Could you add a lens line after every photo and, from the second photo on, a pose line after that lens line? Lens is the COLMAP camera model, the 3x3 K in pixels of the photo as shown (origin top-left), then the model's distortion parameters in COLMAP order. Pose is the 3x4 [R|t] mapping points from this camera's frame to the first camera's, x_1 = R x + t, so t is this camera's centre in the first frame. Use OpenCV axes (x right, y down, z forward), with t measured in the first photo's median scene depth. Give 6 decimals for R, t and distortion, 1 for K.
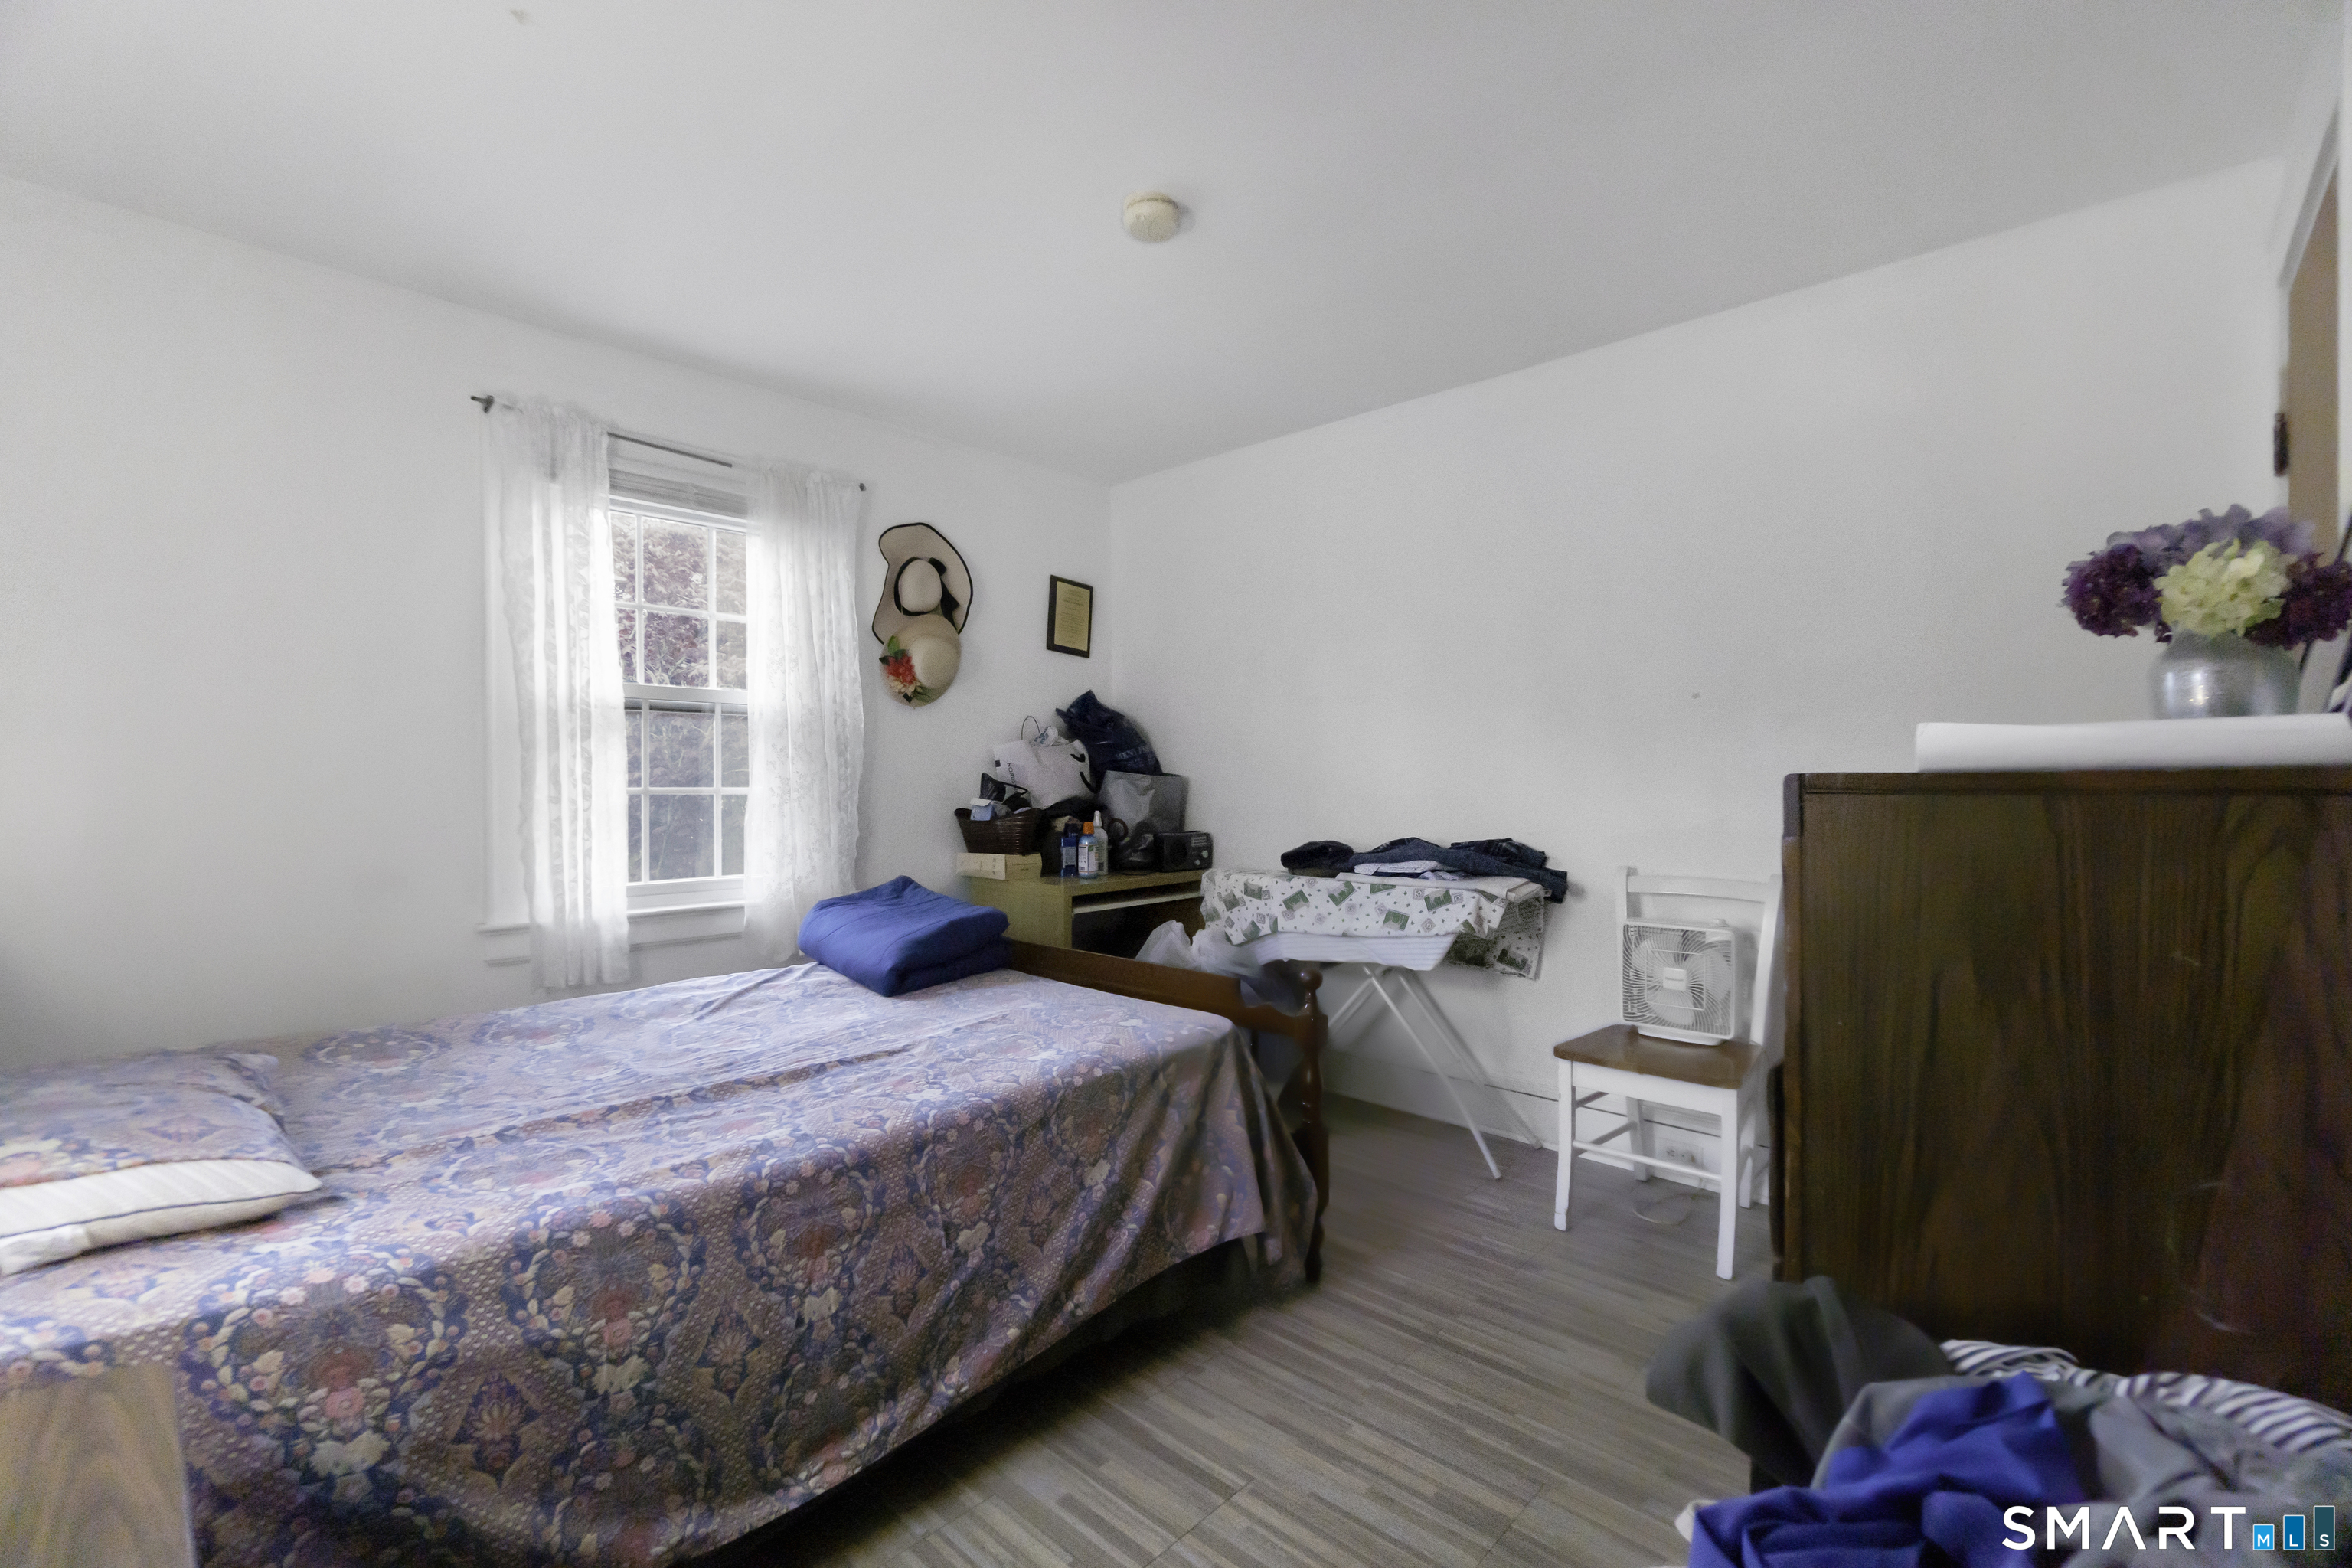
lens RADIAL K [[1034.2, 0, 1139.4], [0, 1034.2, 787.4], [0, 0, 1]] dist [-0.002091, -0.000309]
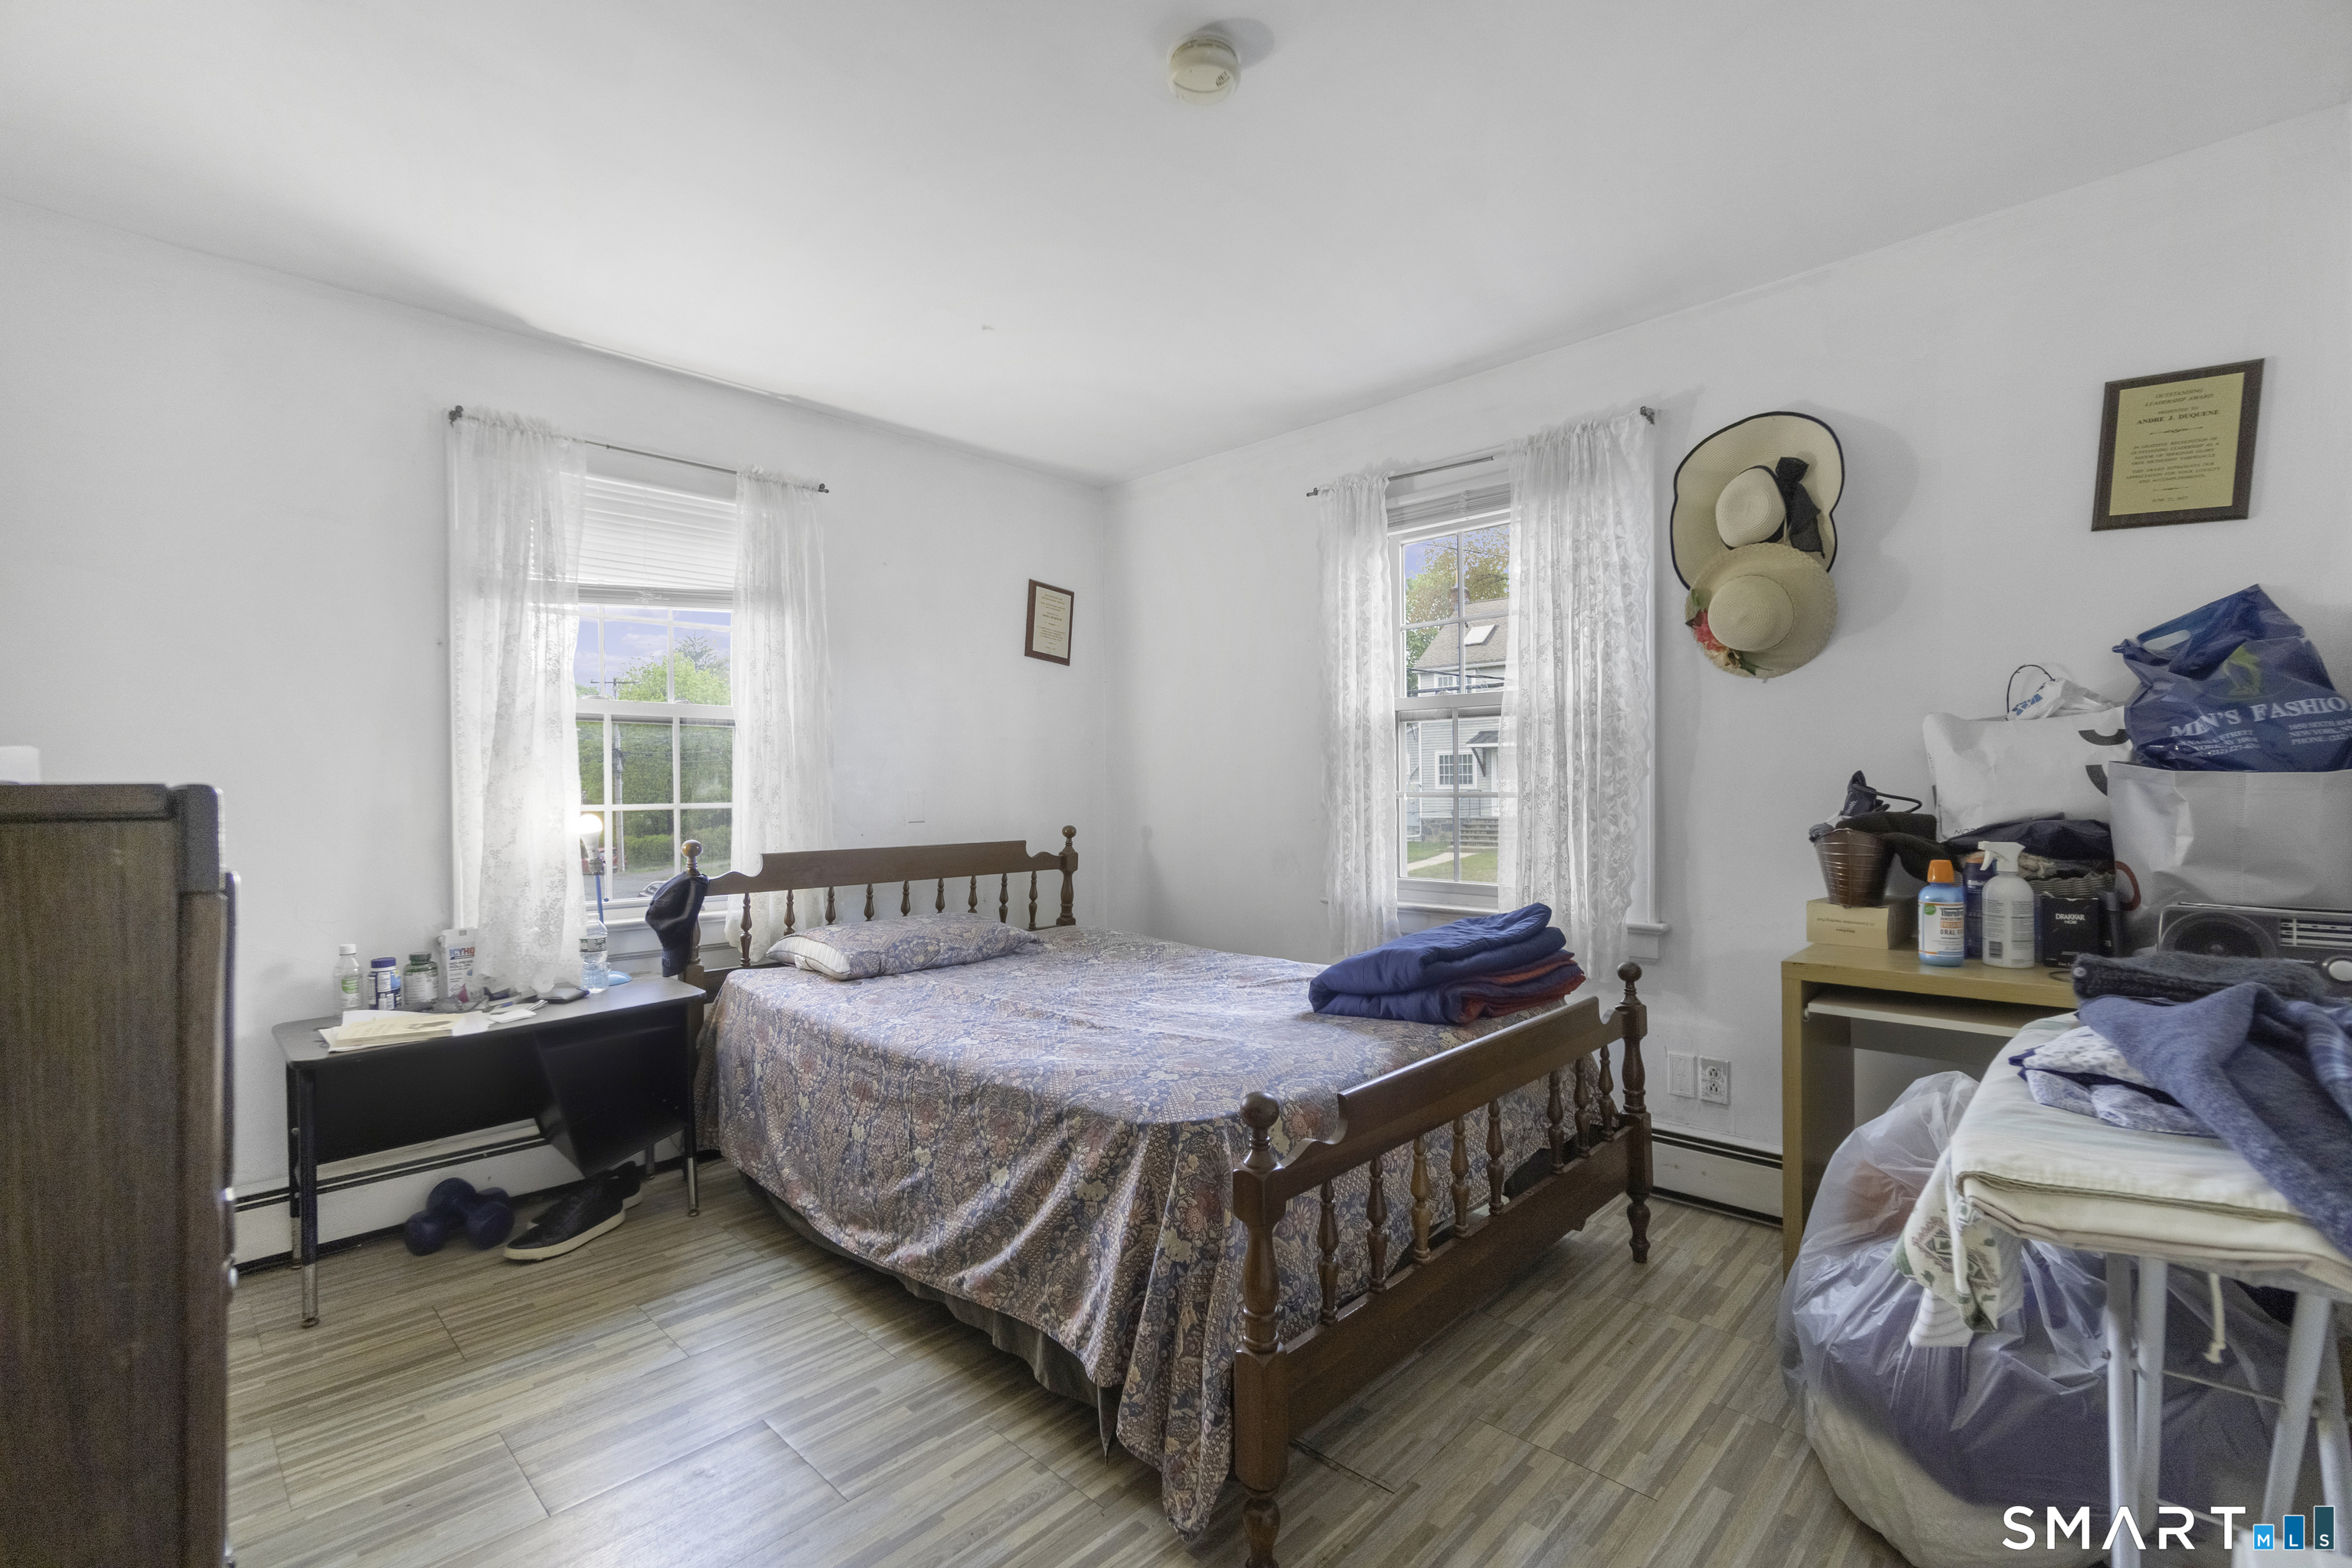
lens RADIAL K [[1034.2, 0, 1139.4], [0, 1034.2, 787.4], [0, 0, 1]] dist [-0.002091, -0.000309]
pose [[-0.024043, 0.003827, -0.999704, 0.971855], [0.001512, 0.999992, 0.003792, -0.012853], [0.999710, -0.001421, -0.024049, 1.165288]]
